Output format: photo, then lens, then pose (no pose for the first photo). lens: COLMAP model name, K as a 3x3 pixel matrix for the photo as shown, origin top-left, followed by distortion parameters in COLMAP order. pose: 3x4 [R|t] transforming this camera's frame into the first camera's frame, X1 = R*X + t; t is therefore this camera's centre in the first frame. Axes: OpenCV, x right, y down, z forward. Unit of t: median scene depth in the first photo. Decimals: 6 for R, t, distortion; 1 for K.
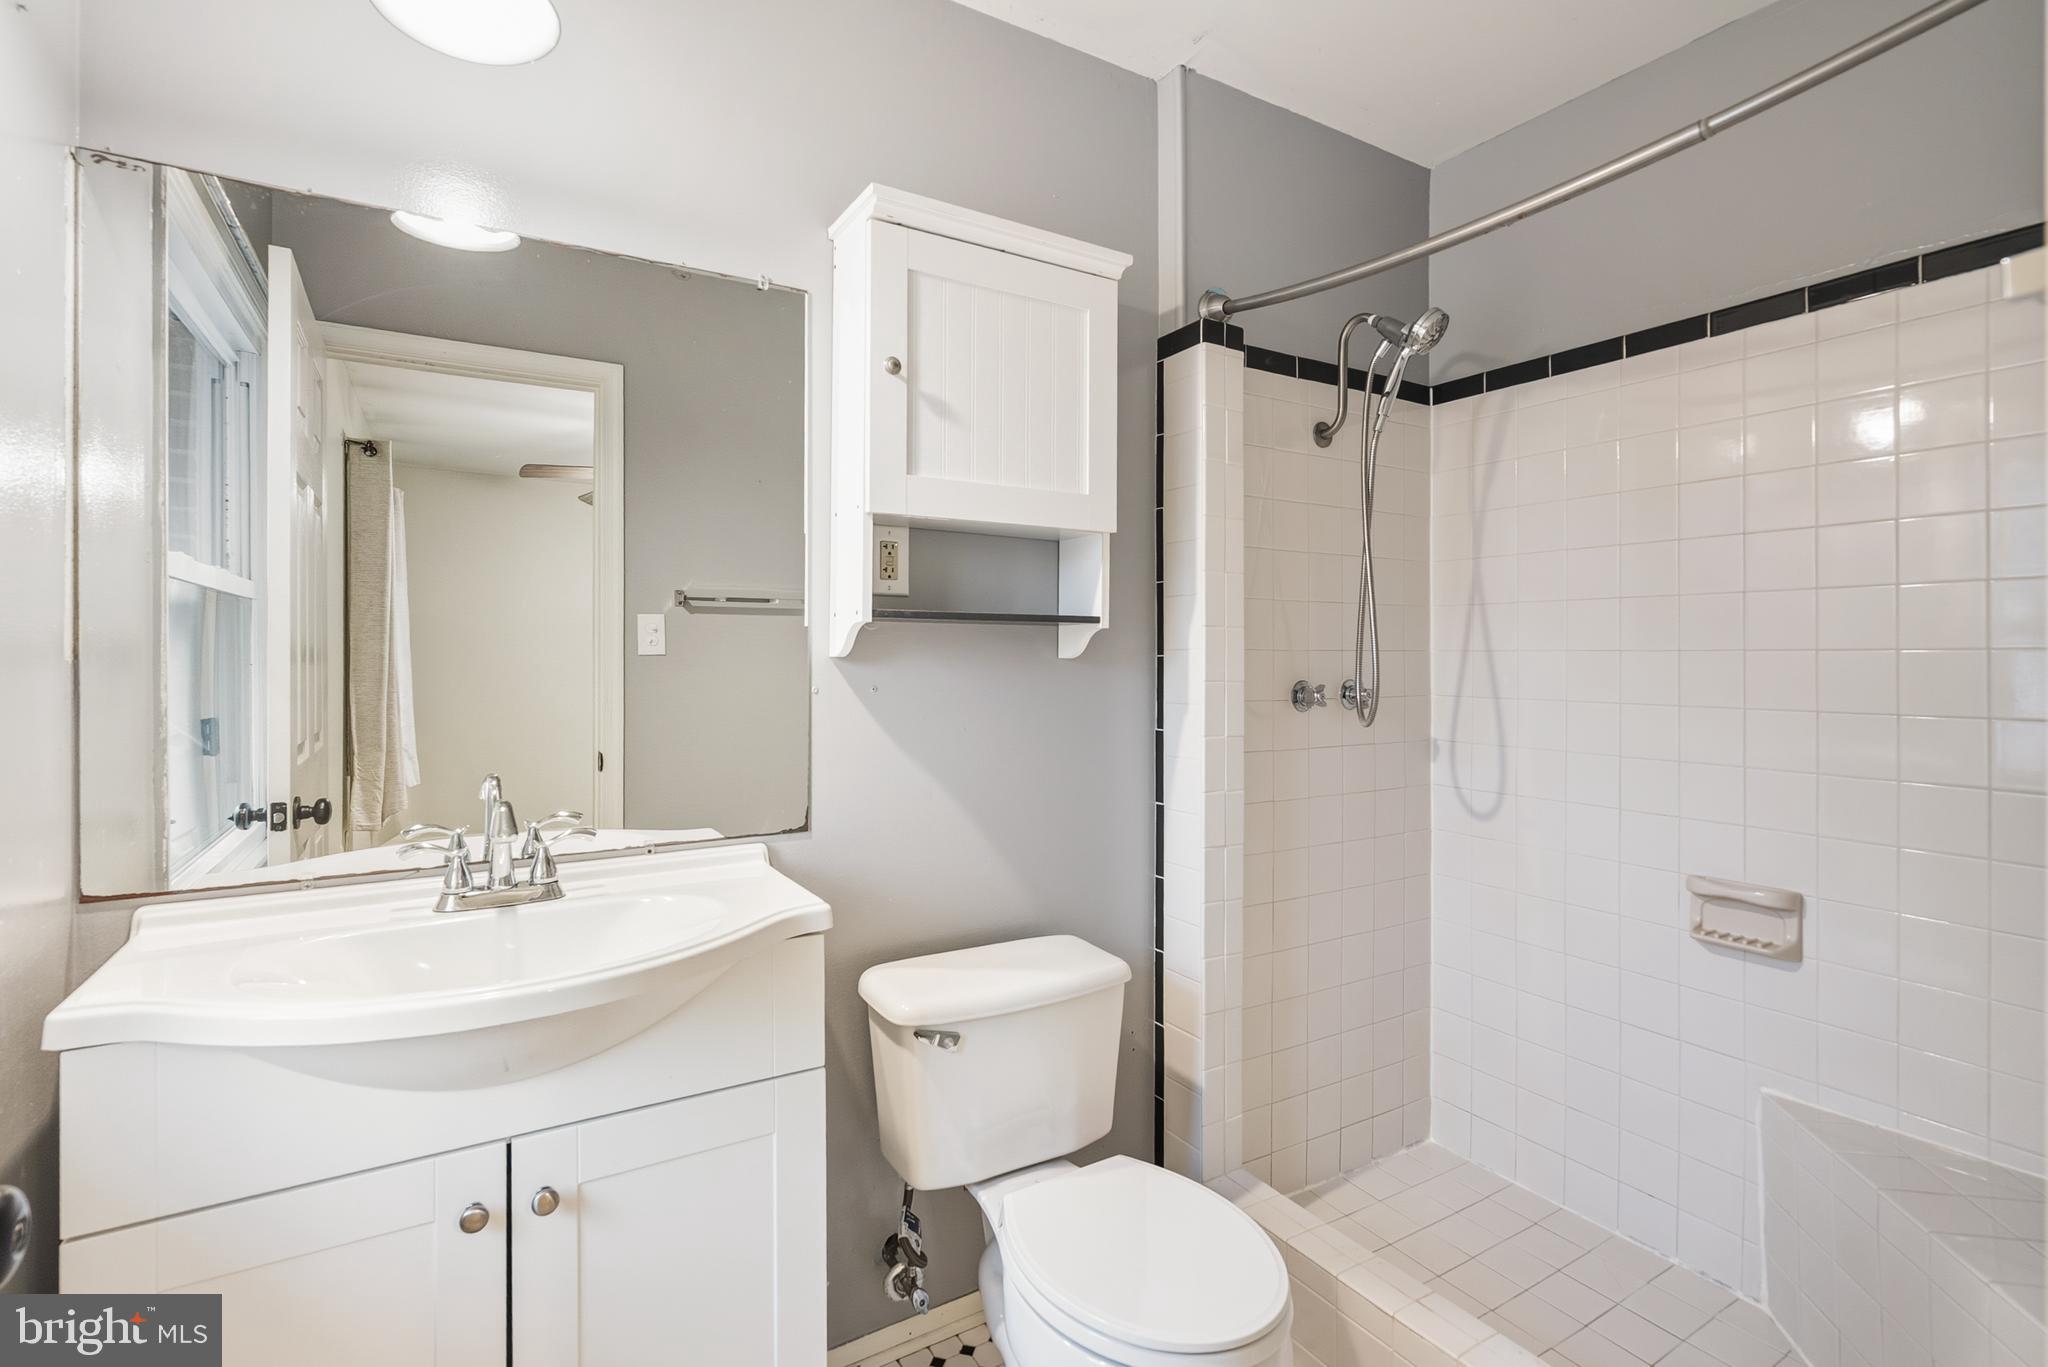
lens RADIAL K [[943.5, 0, 1032.2], [0, 943.5, 672.6], [0, 0, 1]] dist [-0.003575, 0.001963]
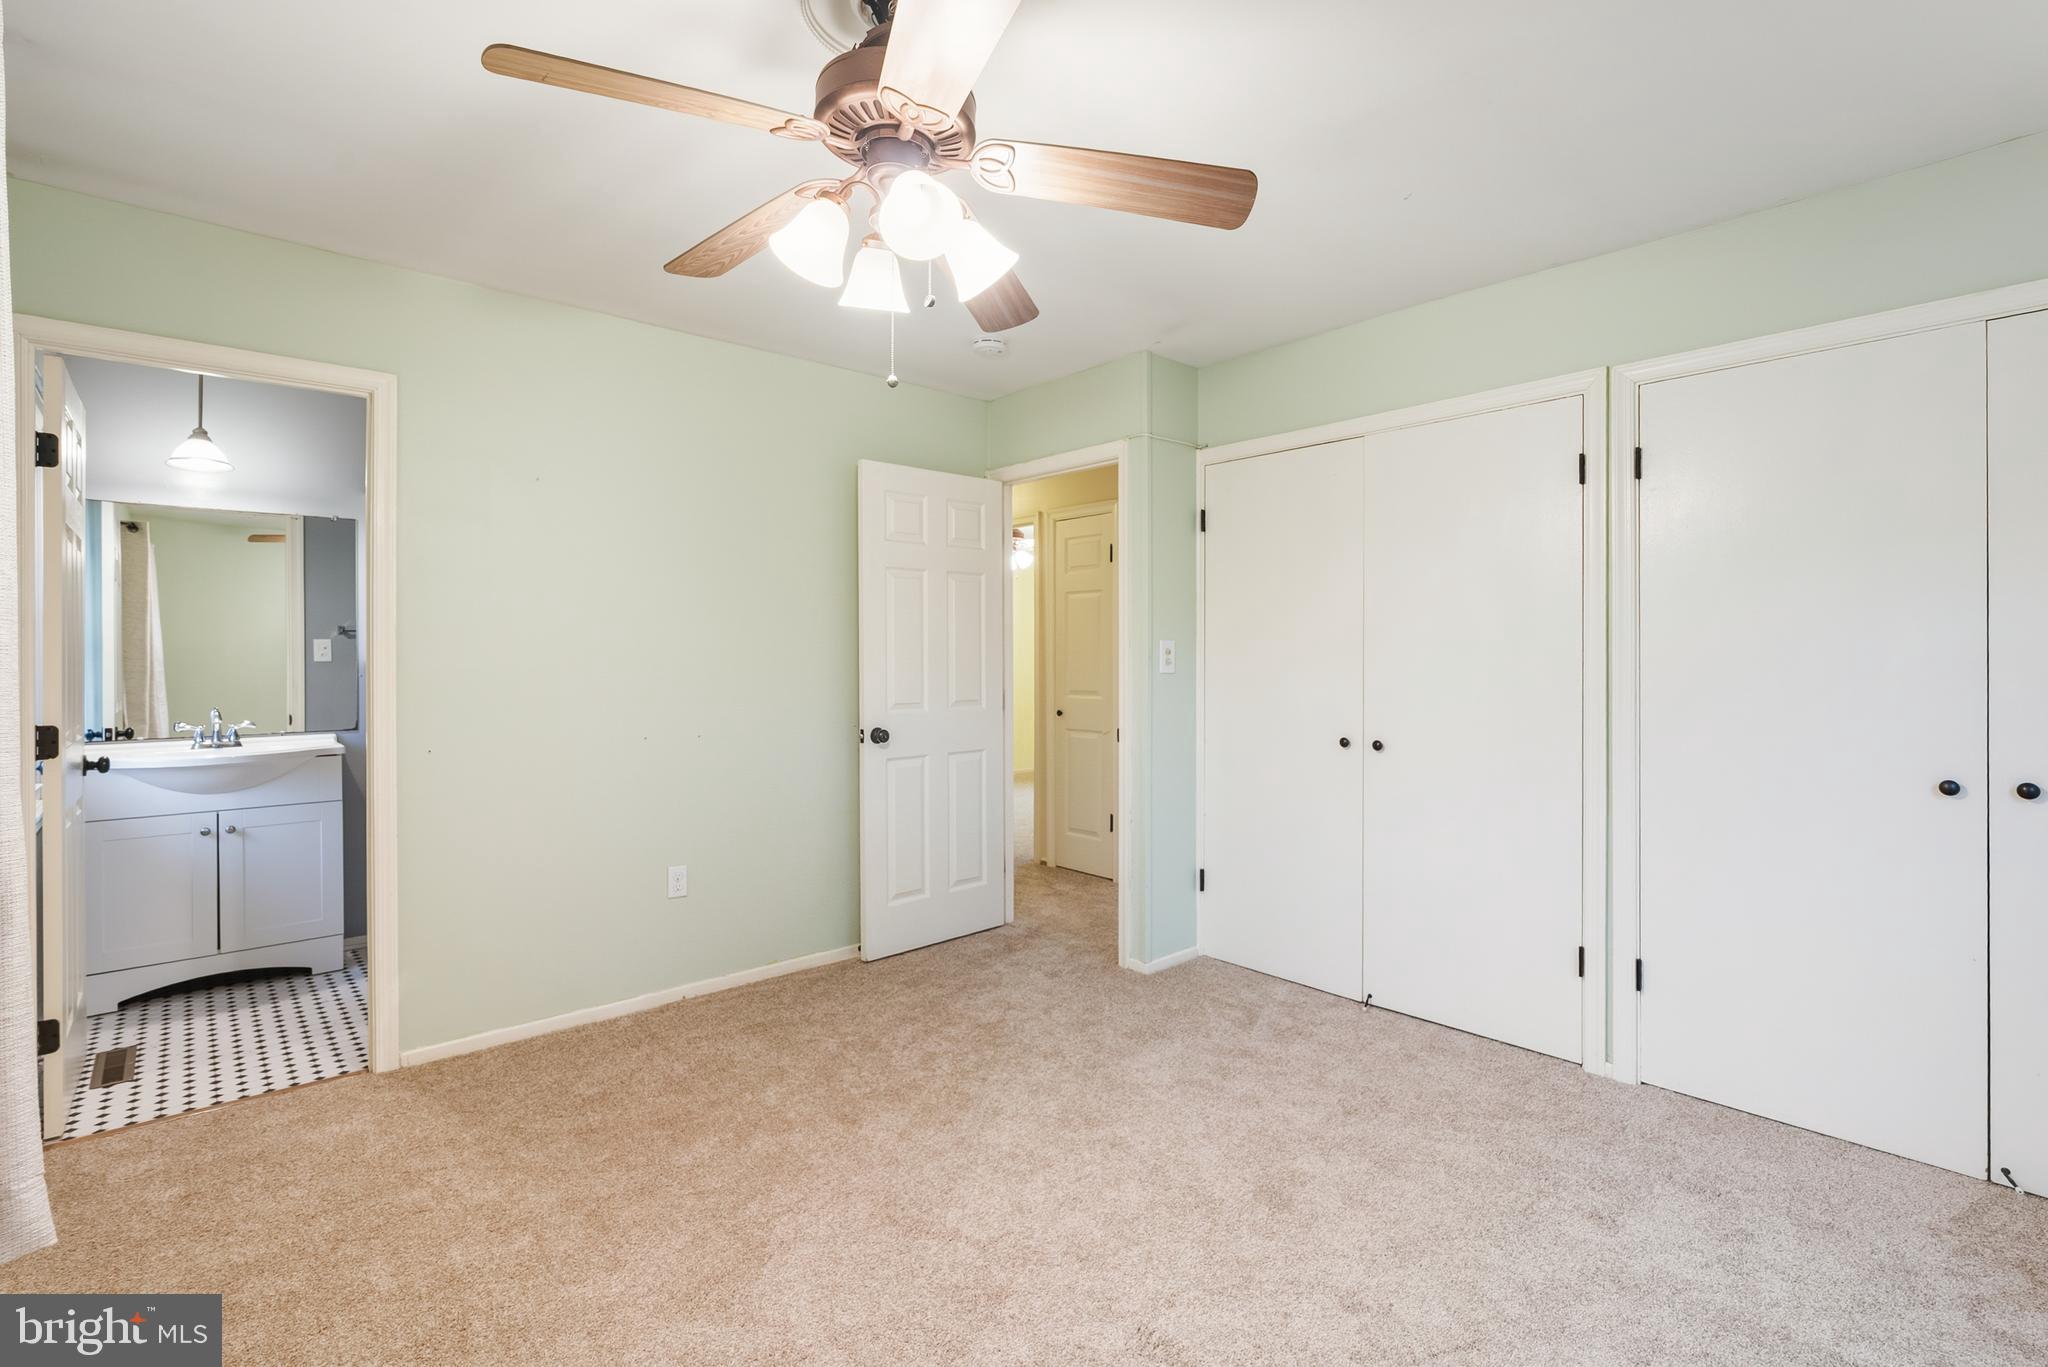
lens RADIAL K [[943.5, 0, 1013.3], [0, 943.5, 672.1], [0, 0, 1]] dist [-0.003575, 0.001963]
pose [[0.986644, -0.008192, 0.162687, 1.077269], [0.009758, 0.999913, -0.008829, 0.053143], [-0.162601, 0.010298, 0.986638, -1.758574]]
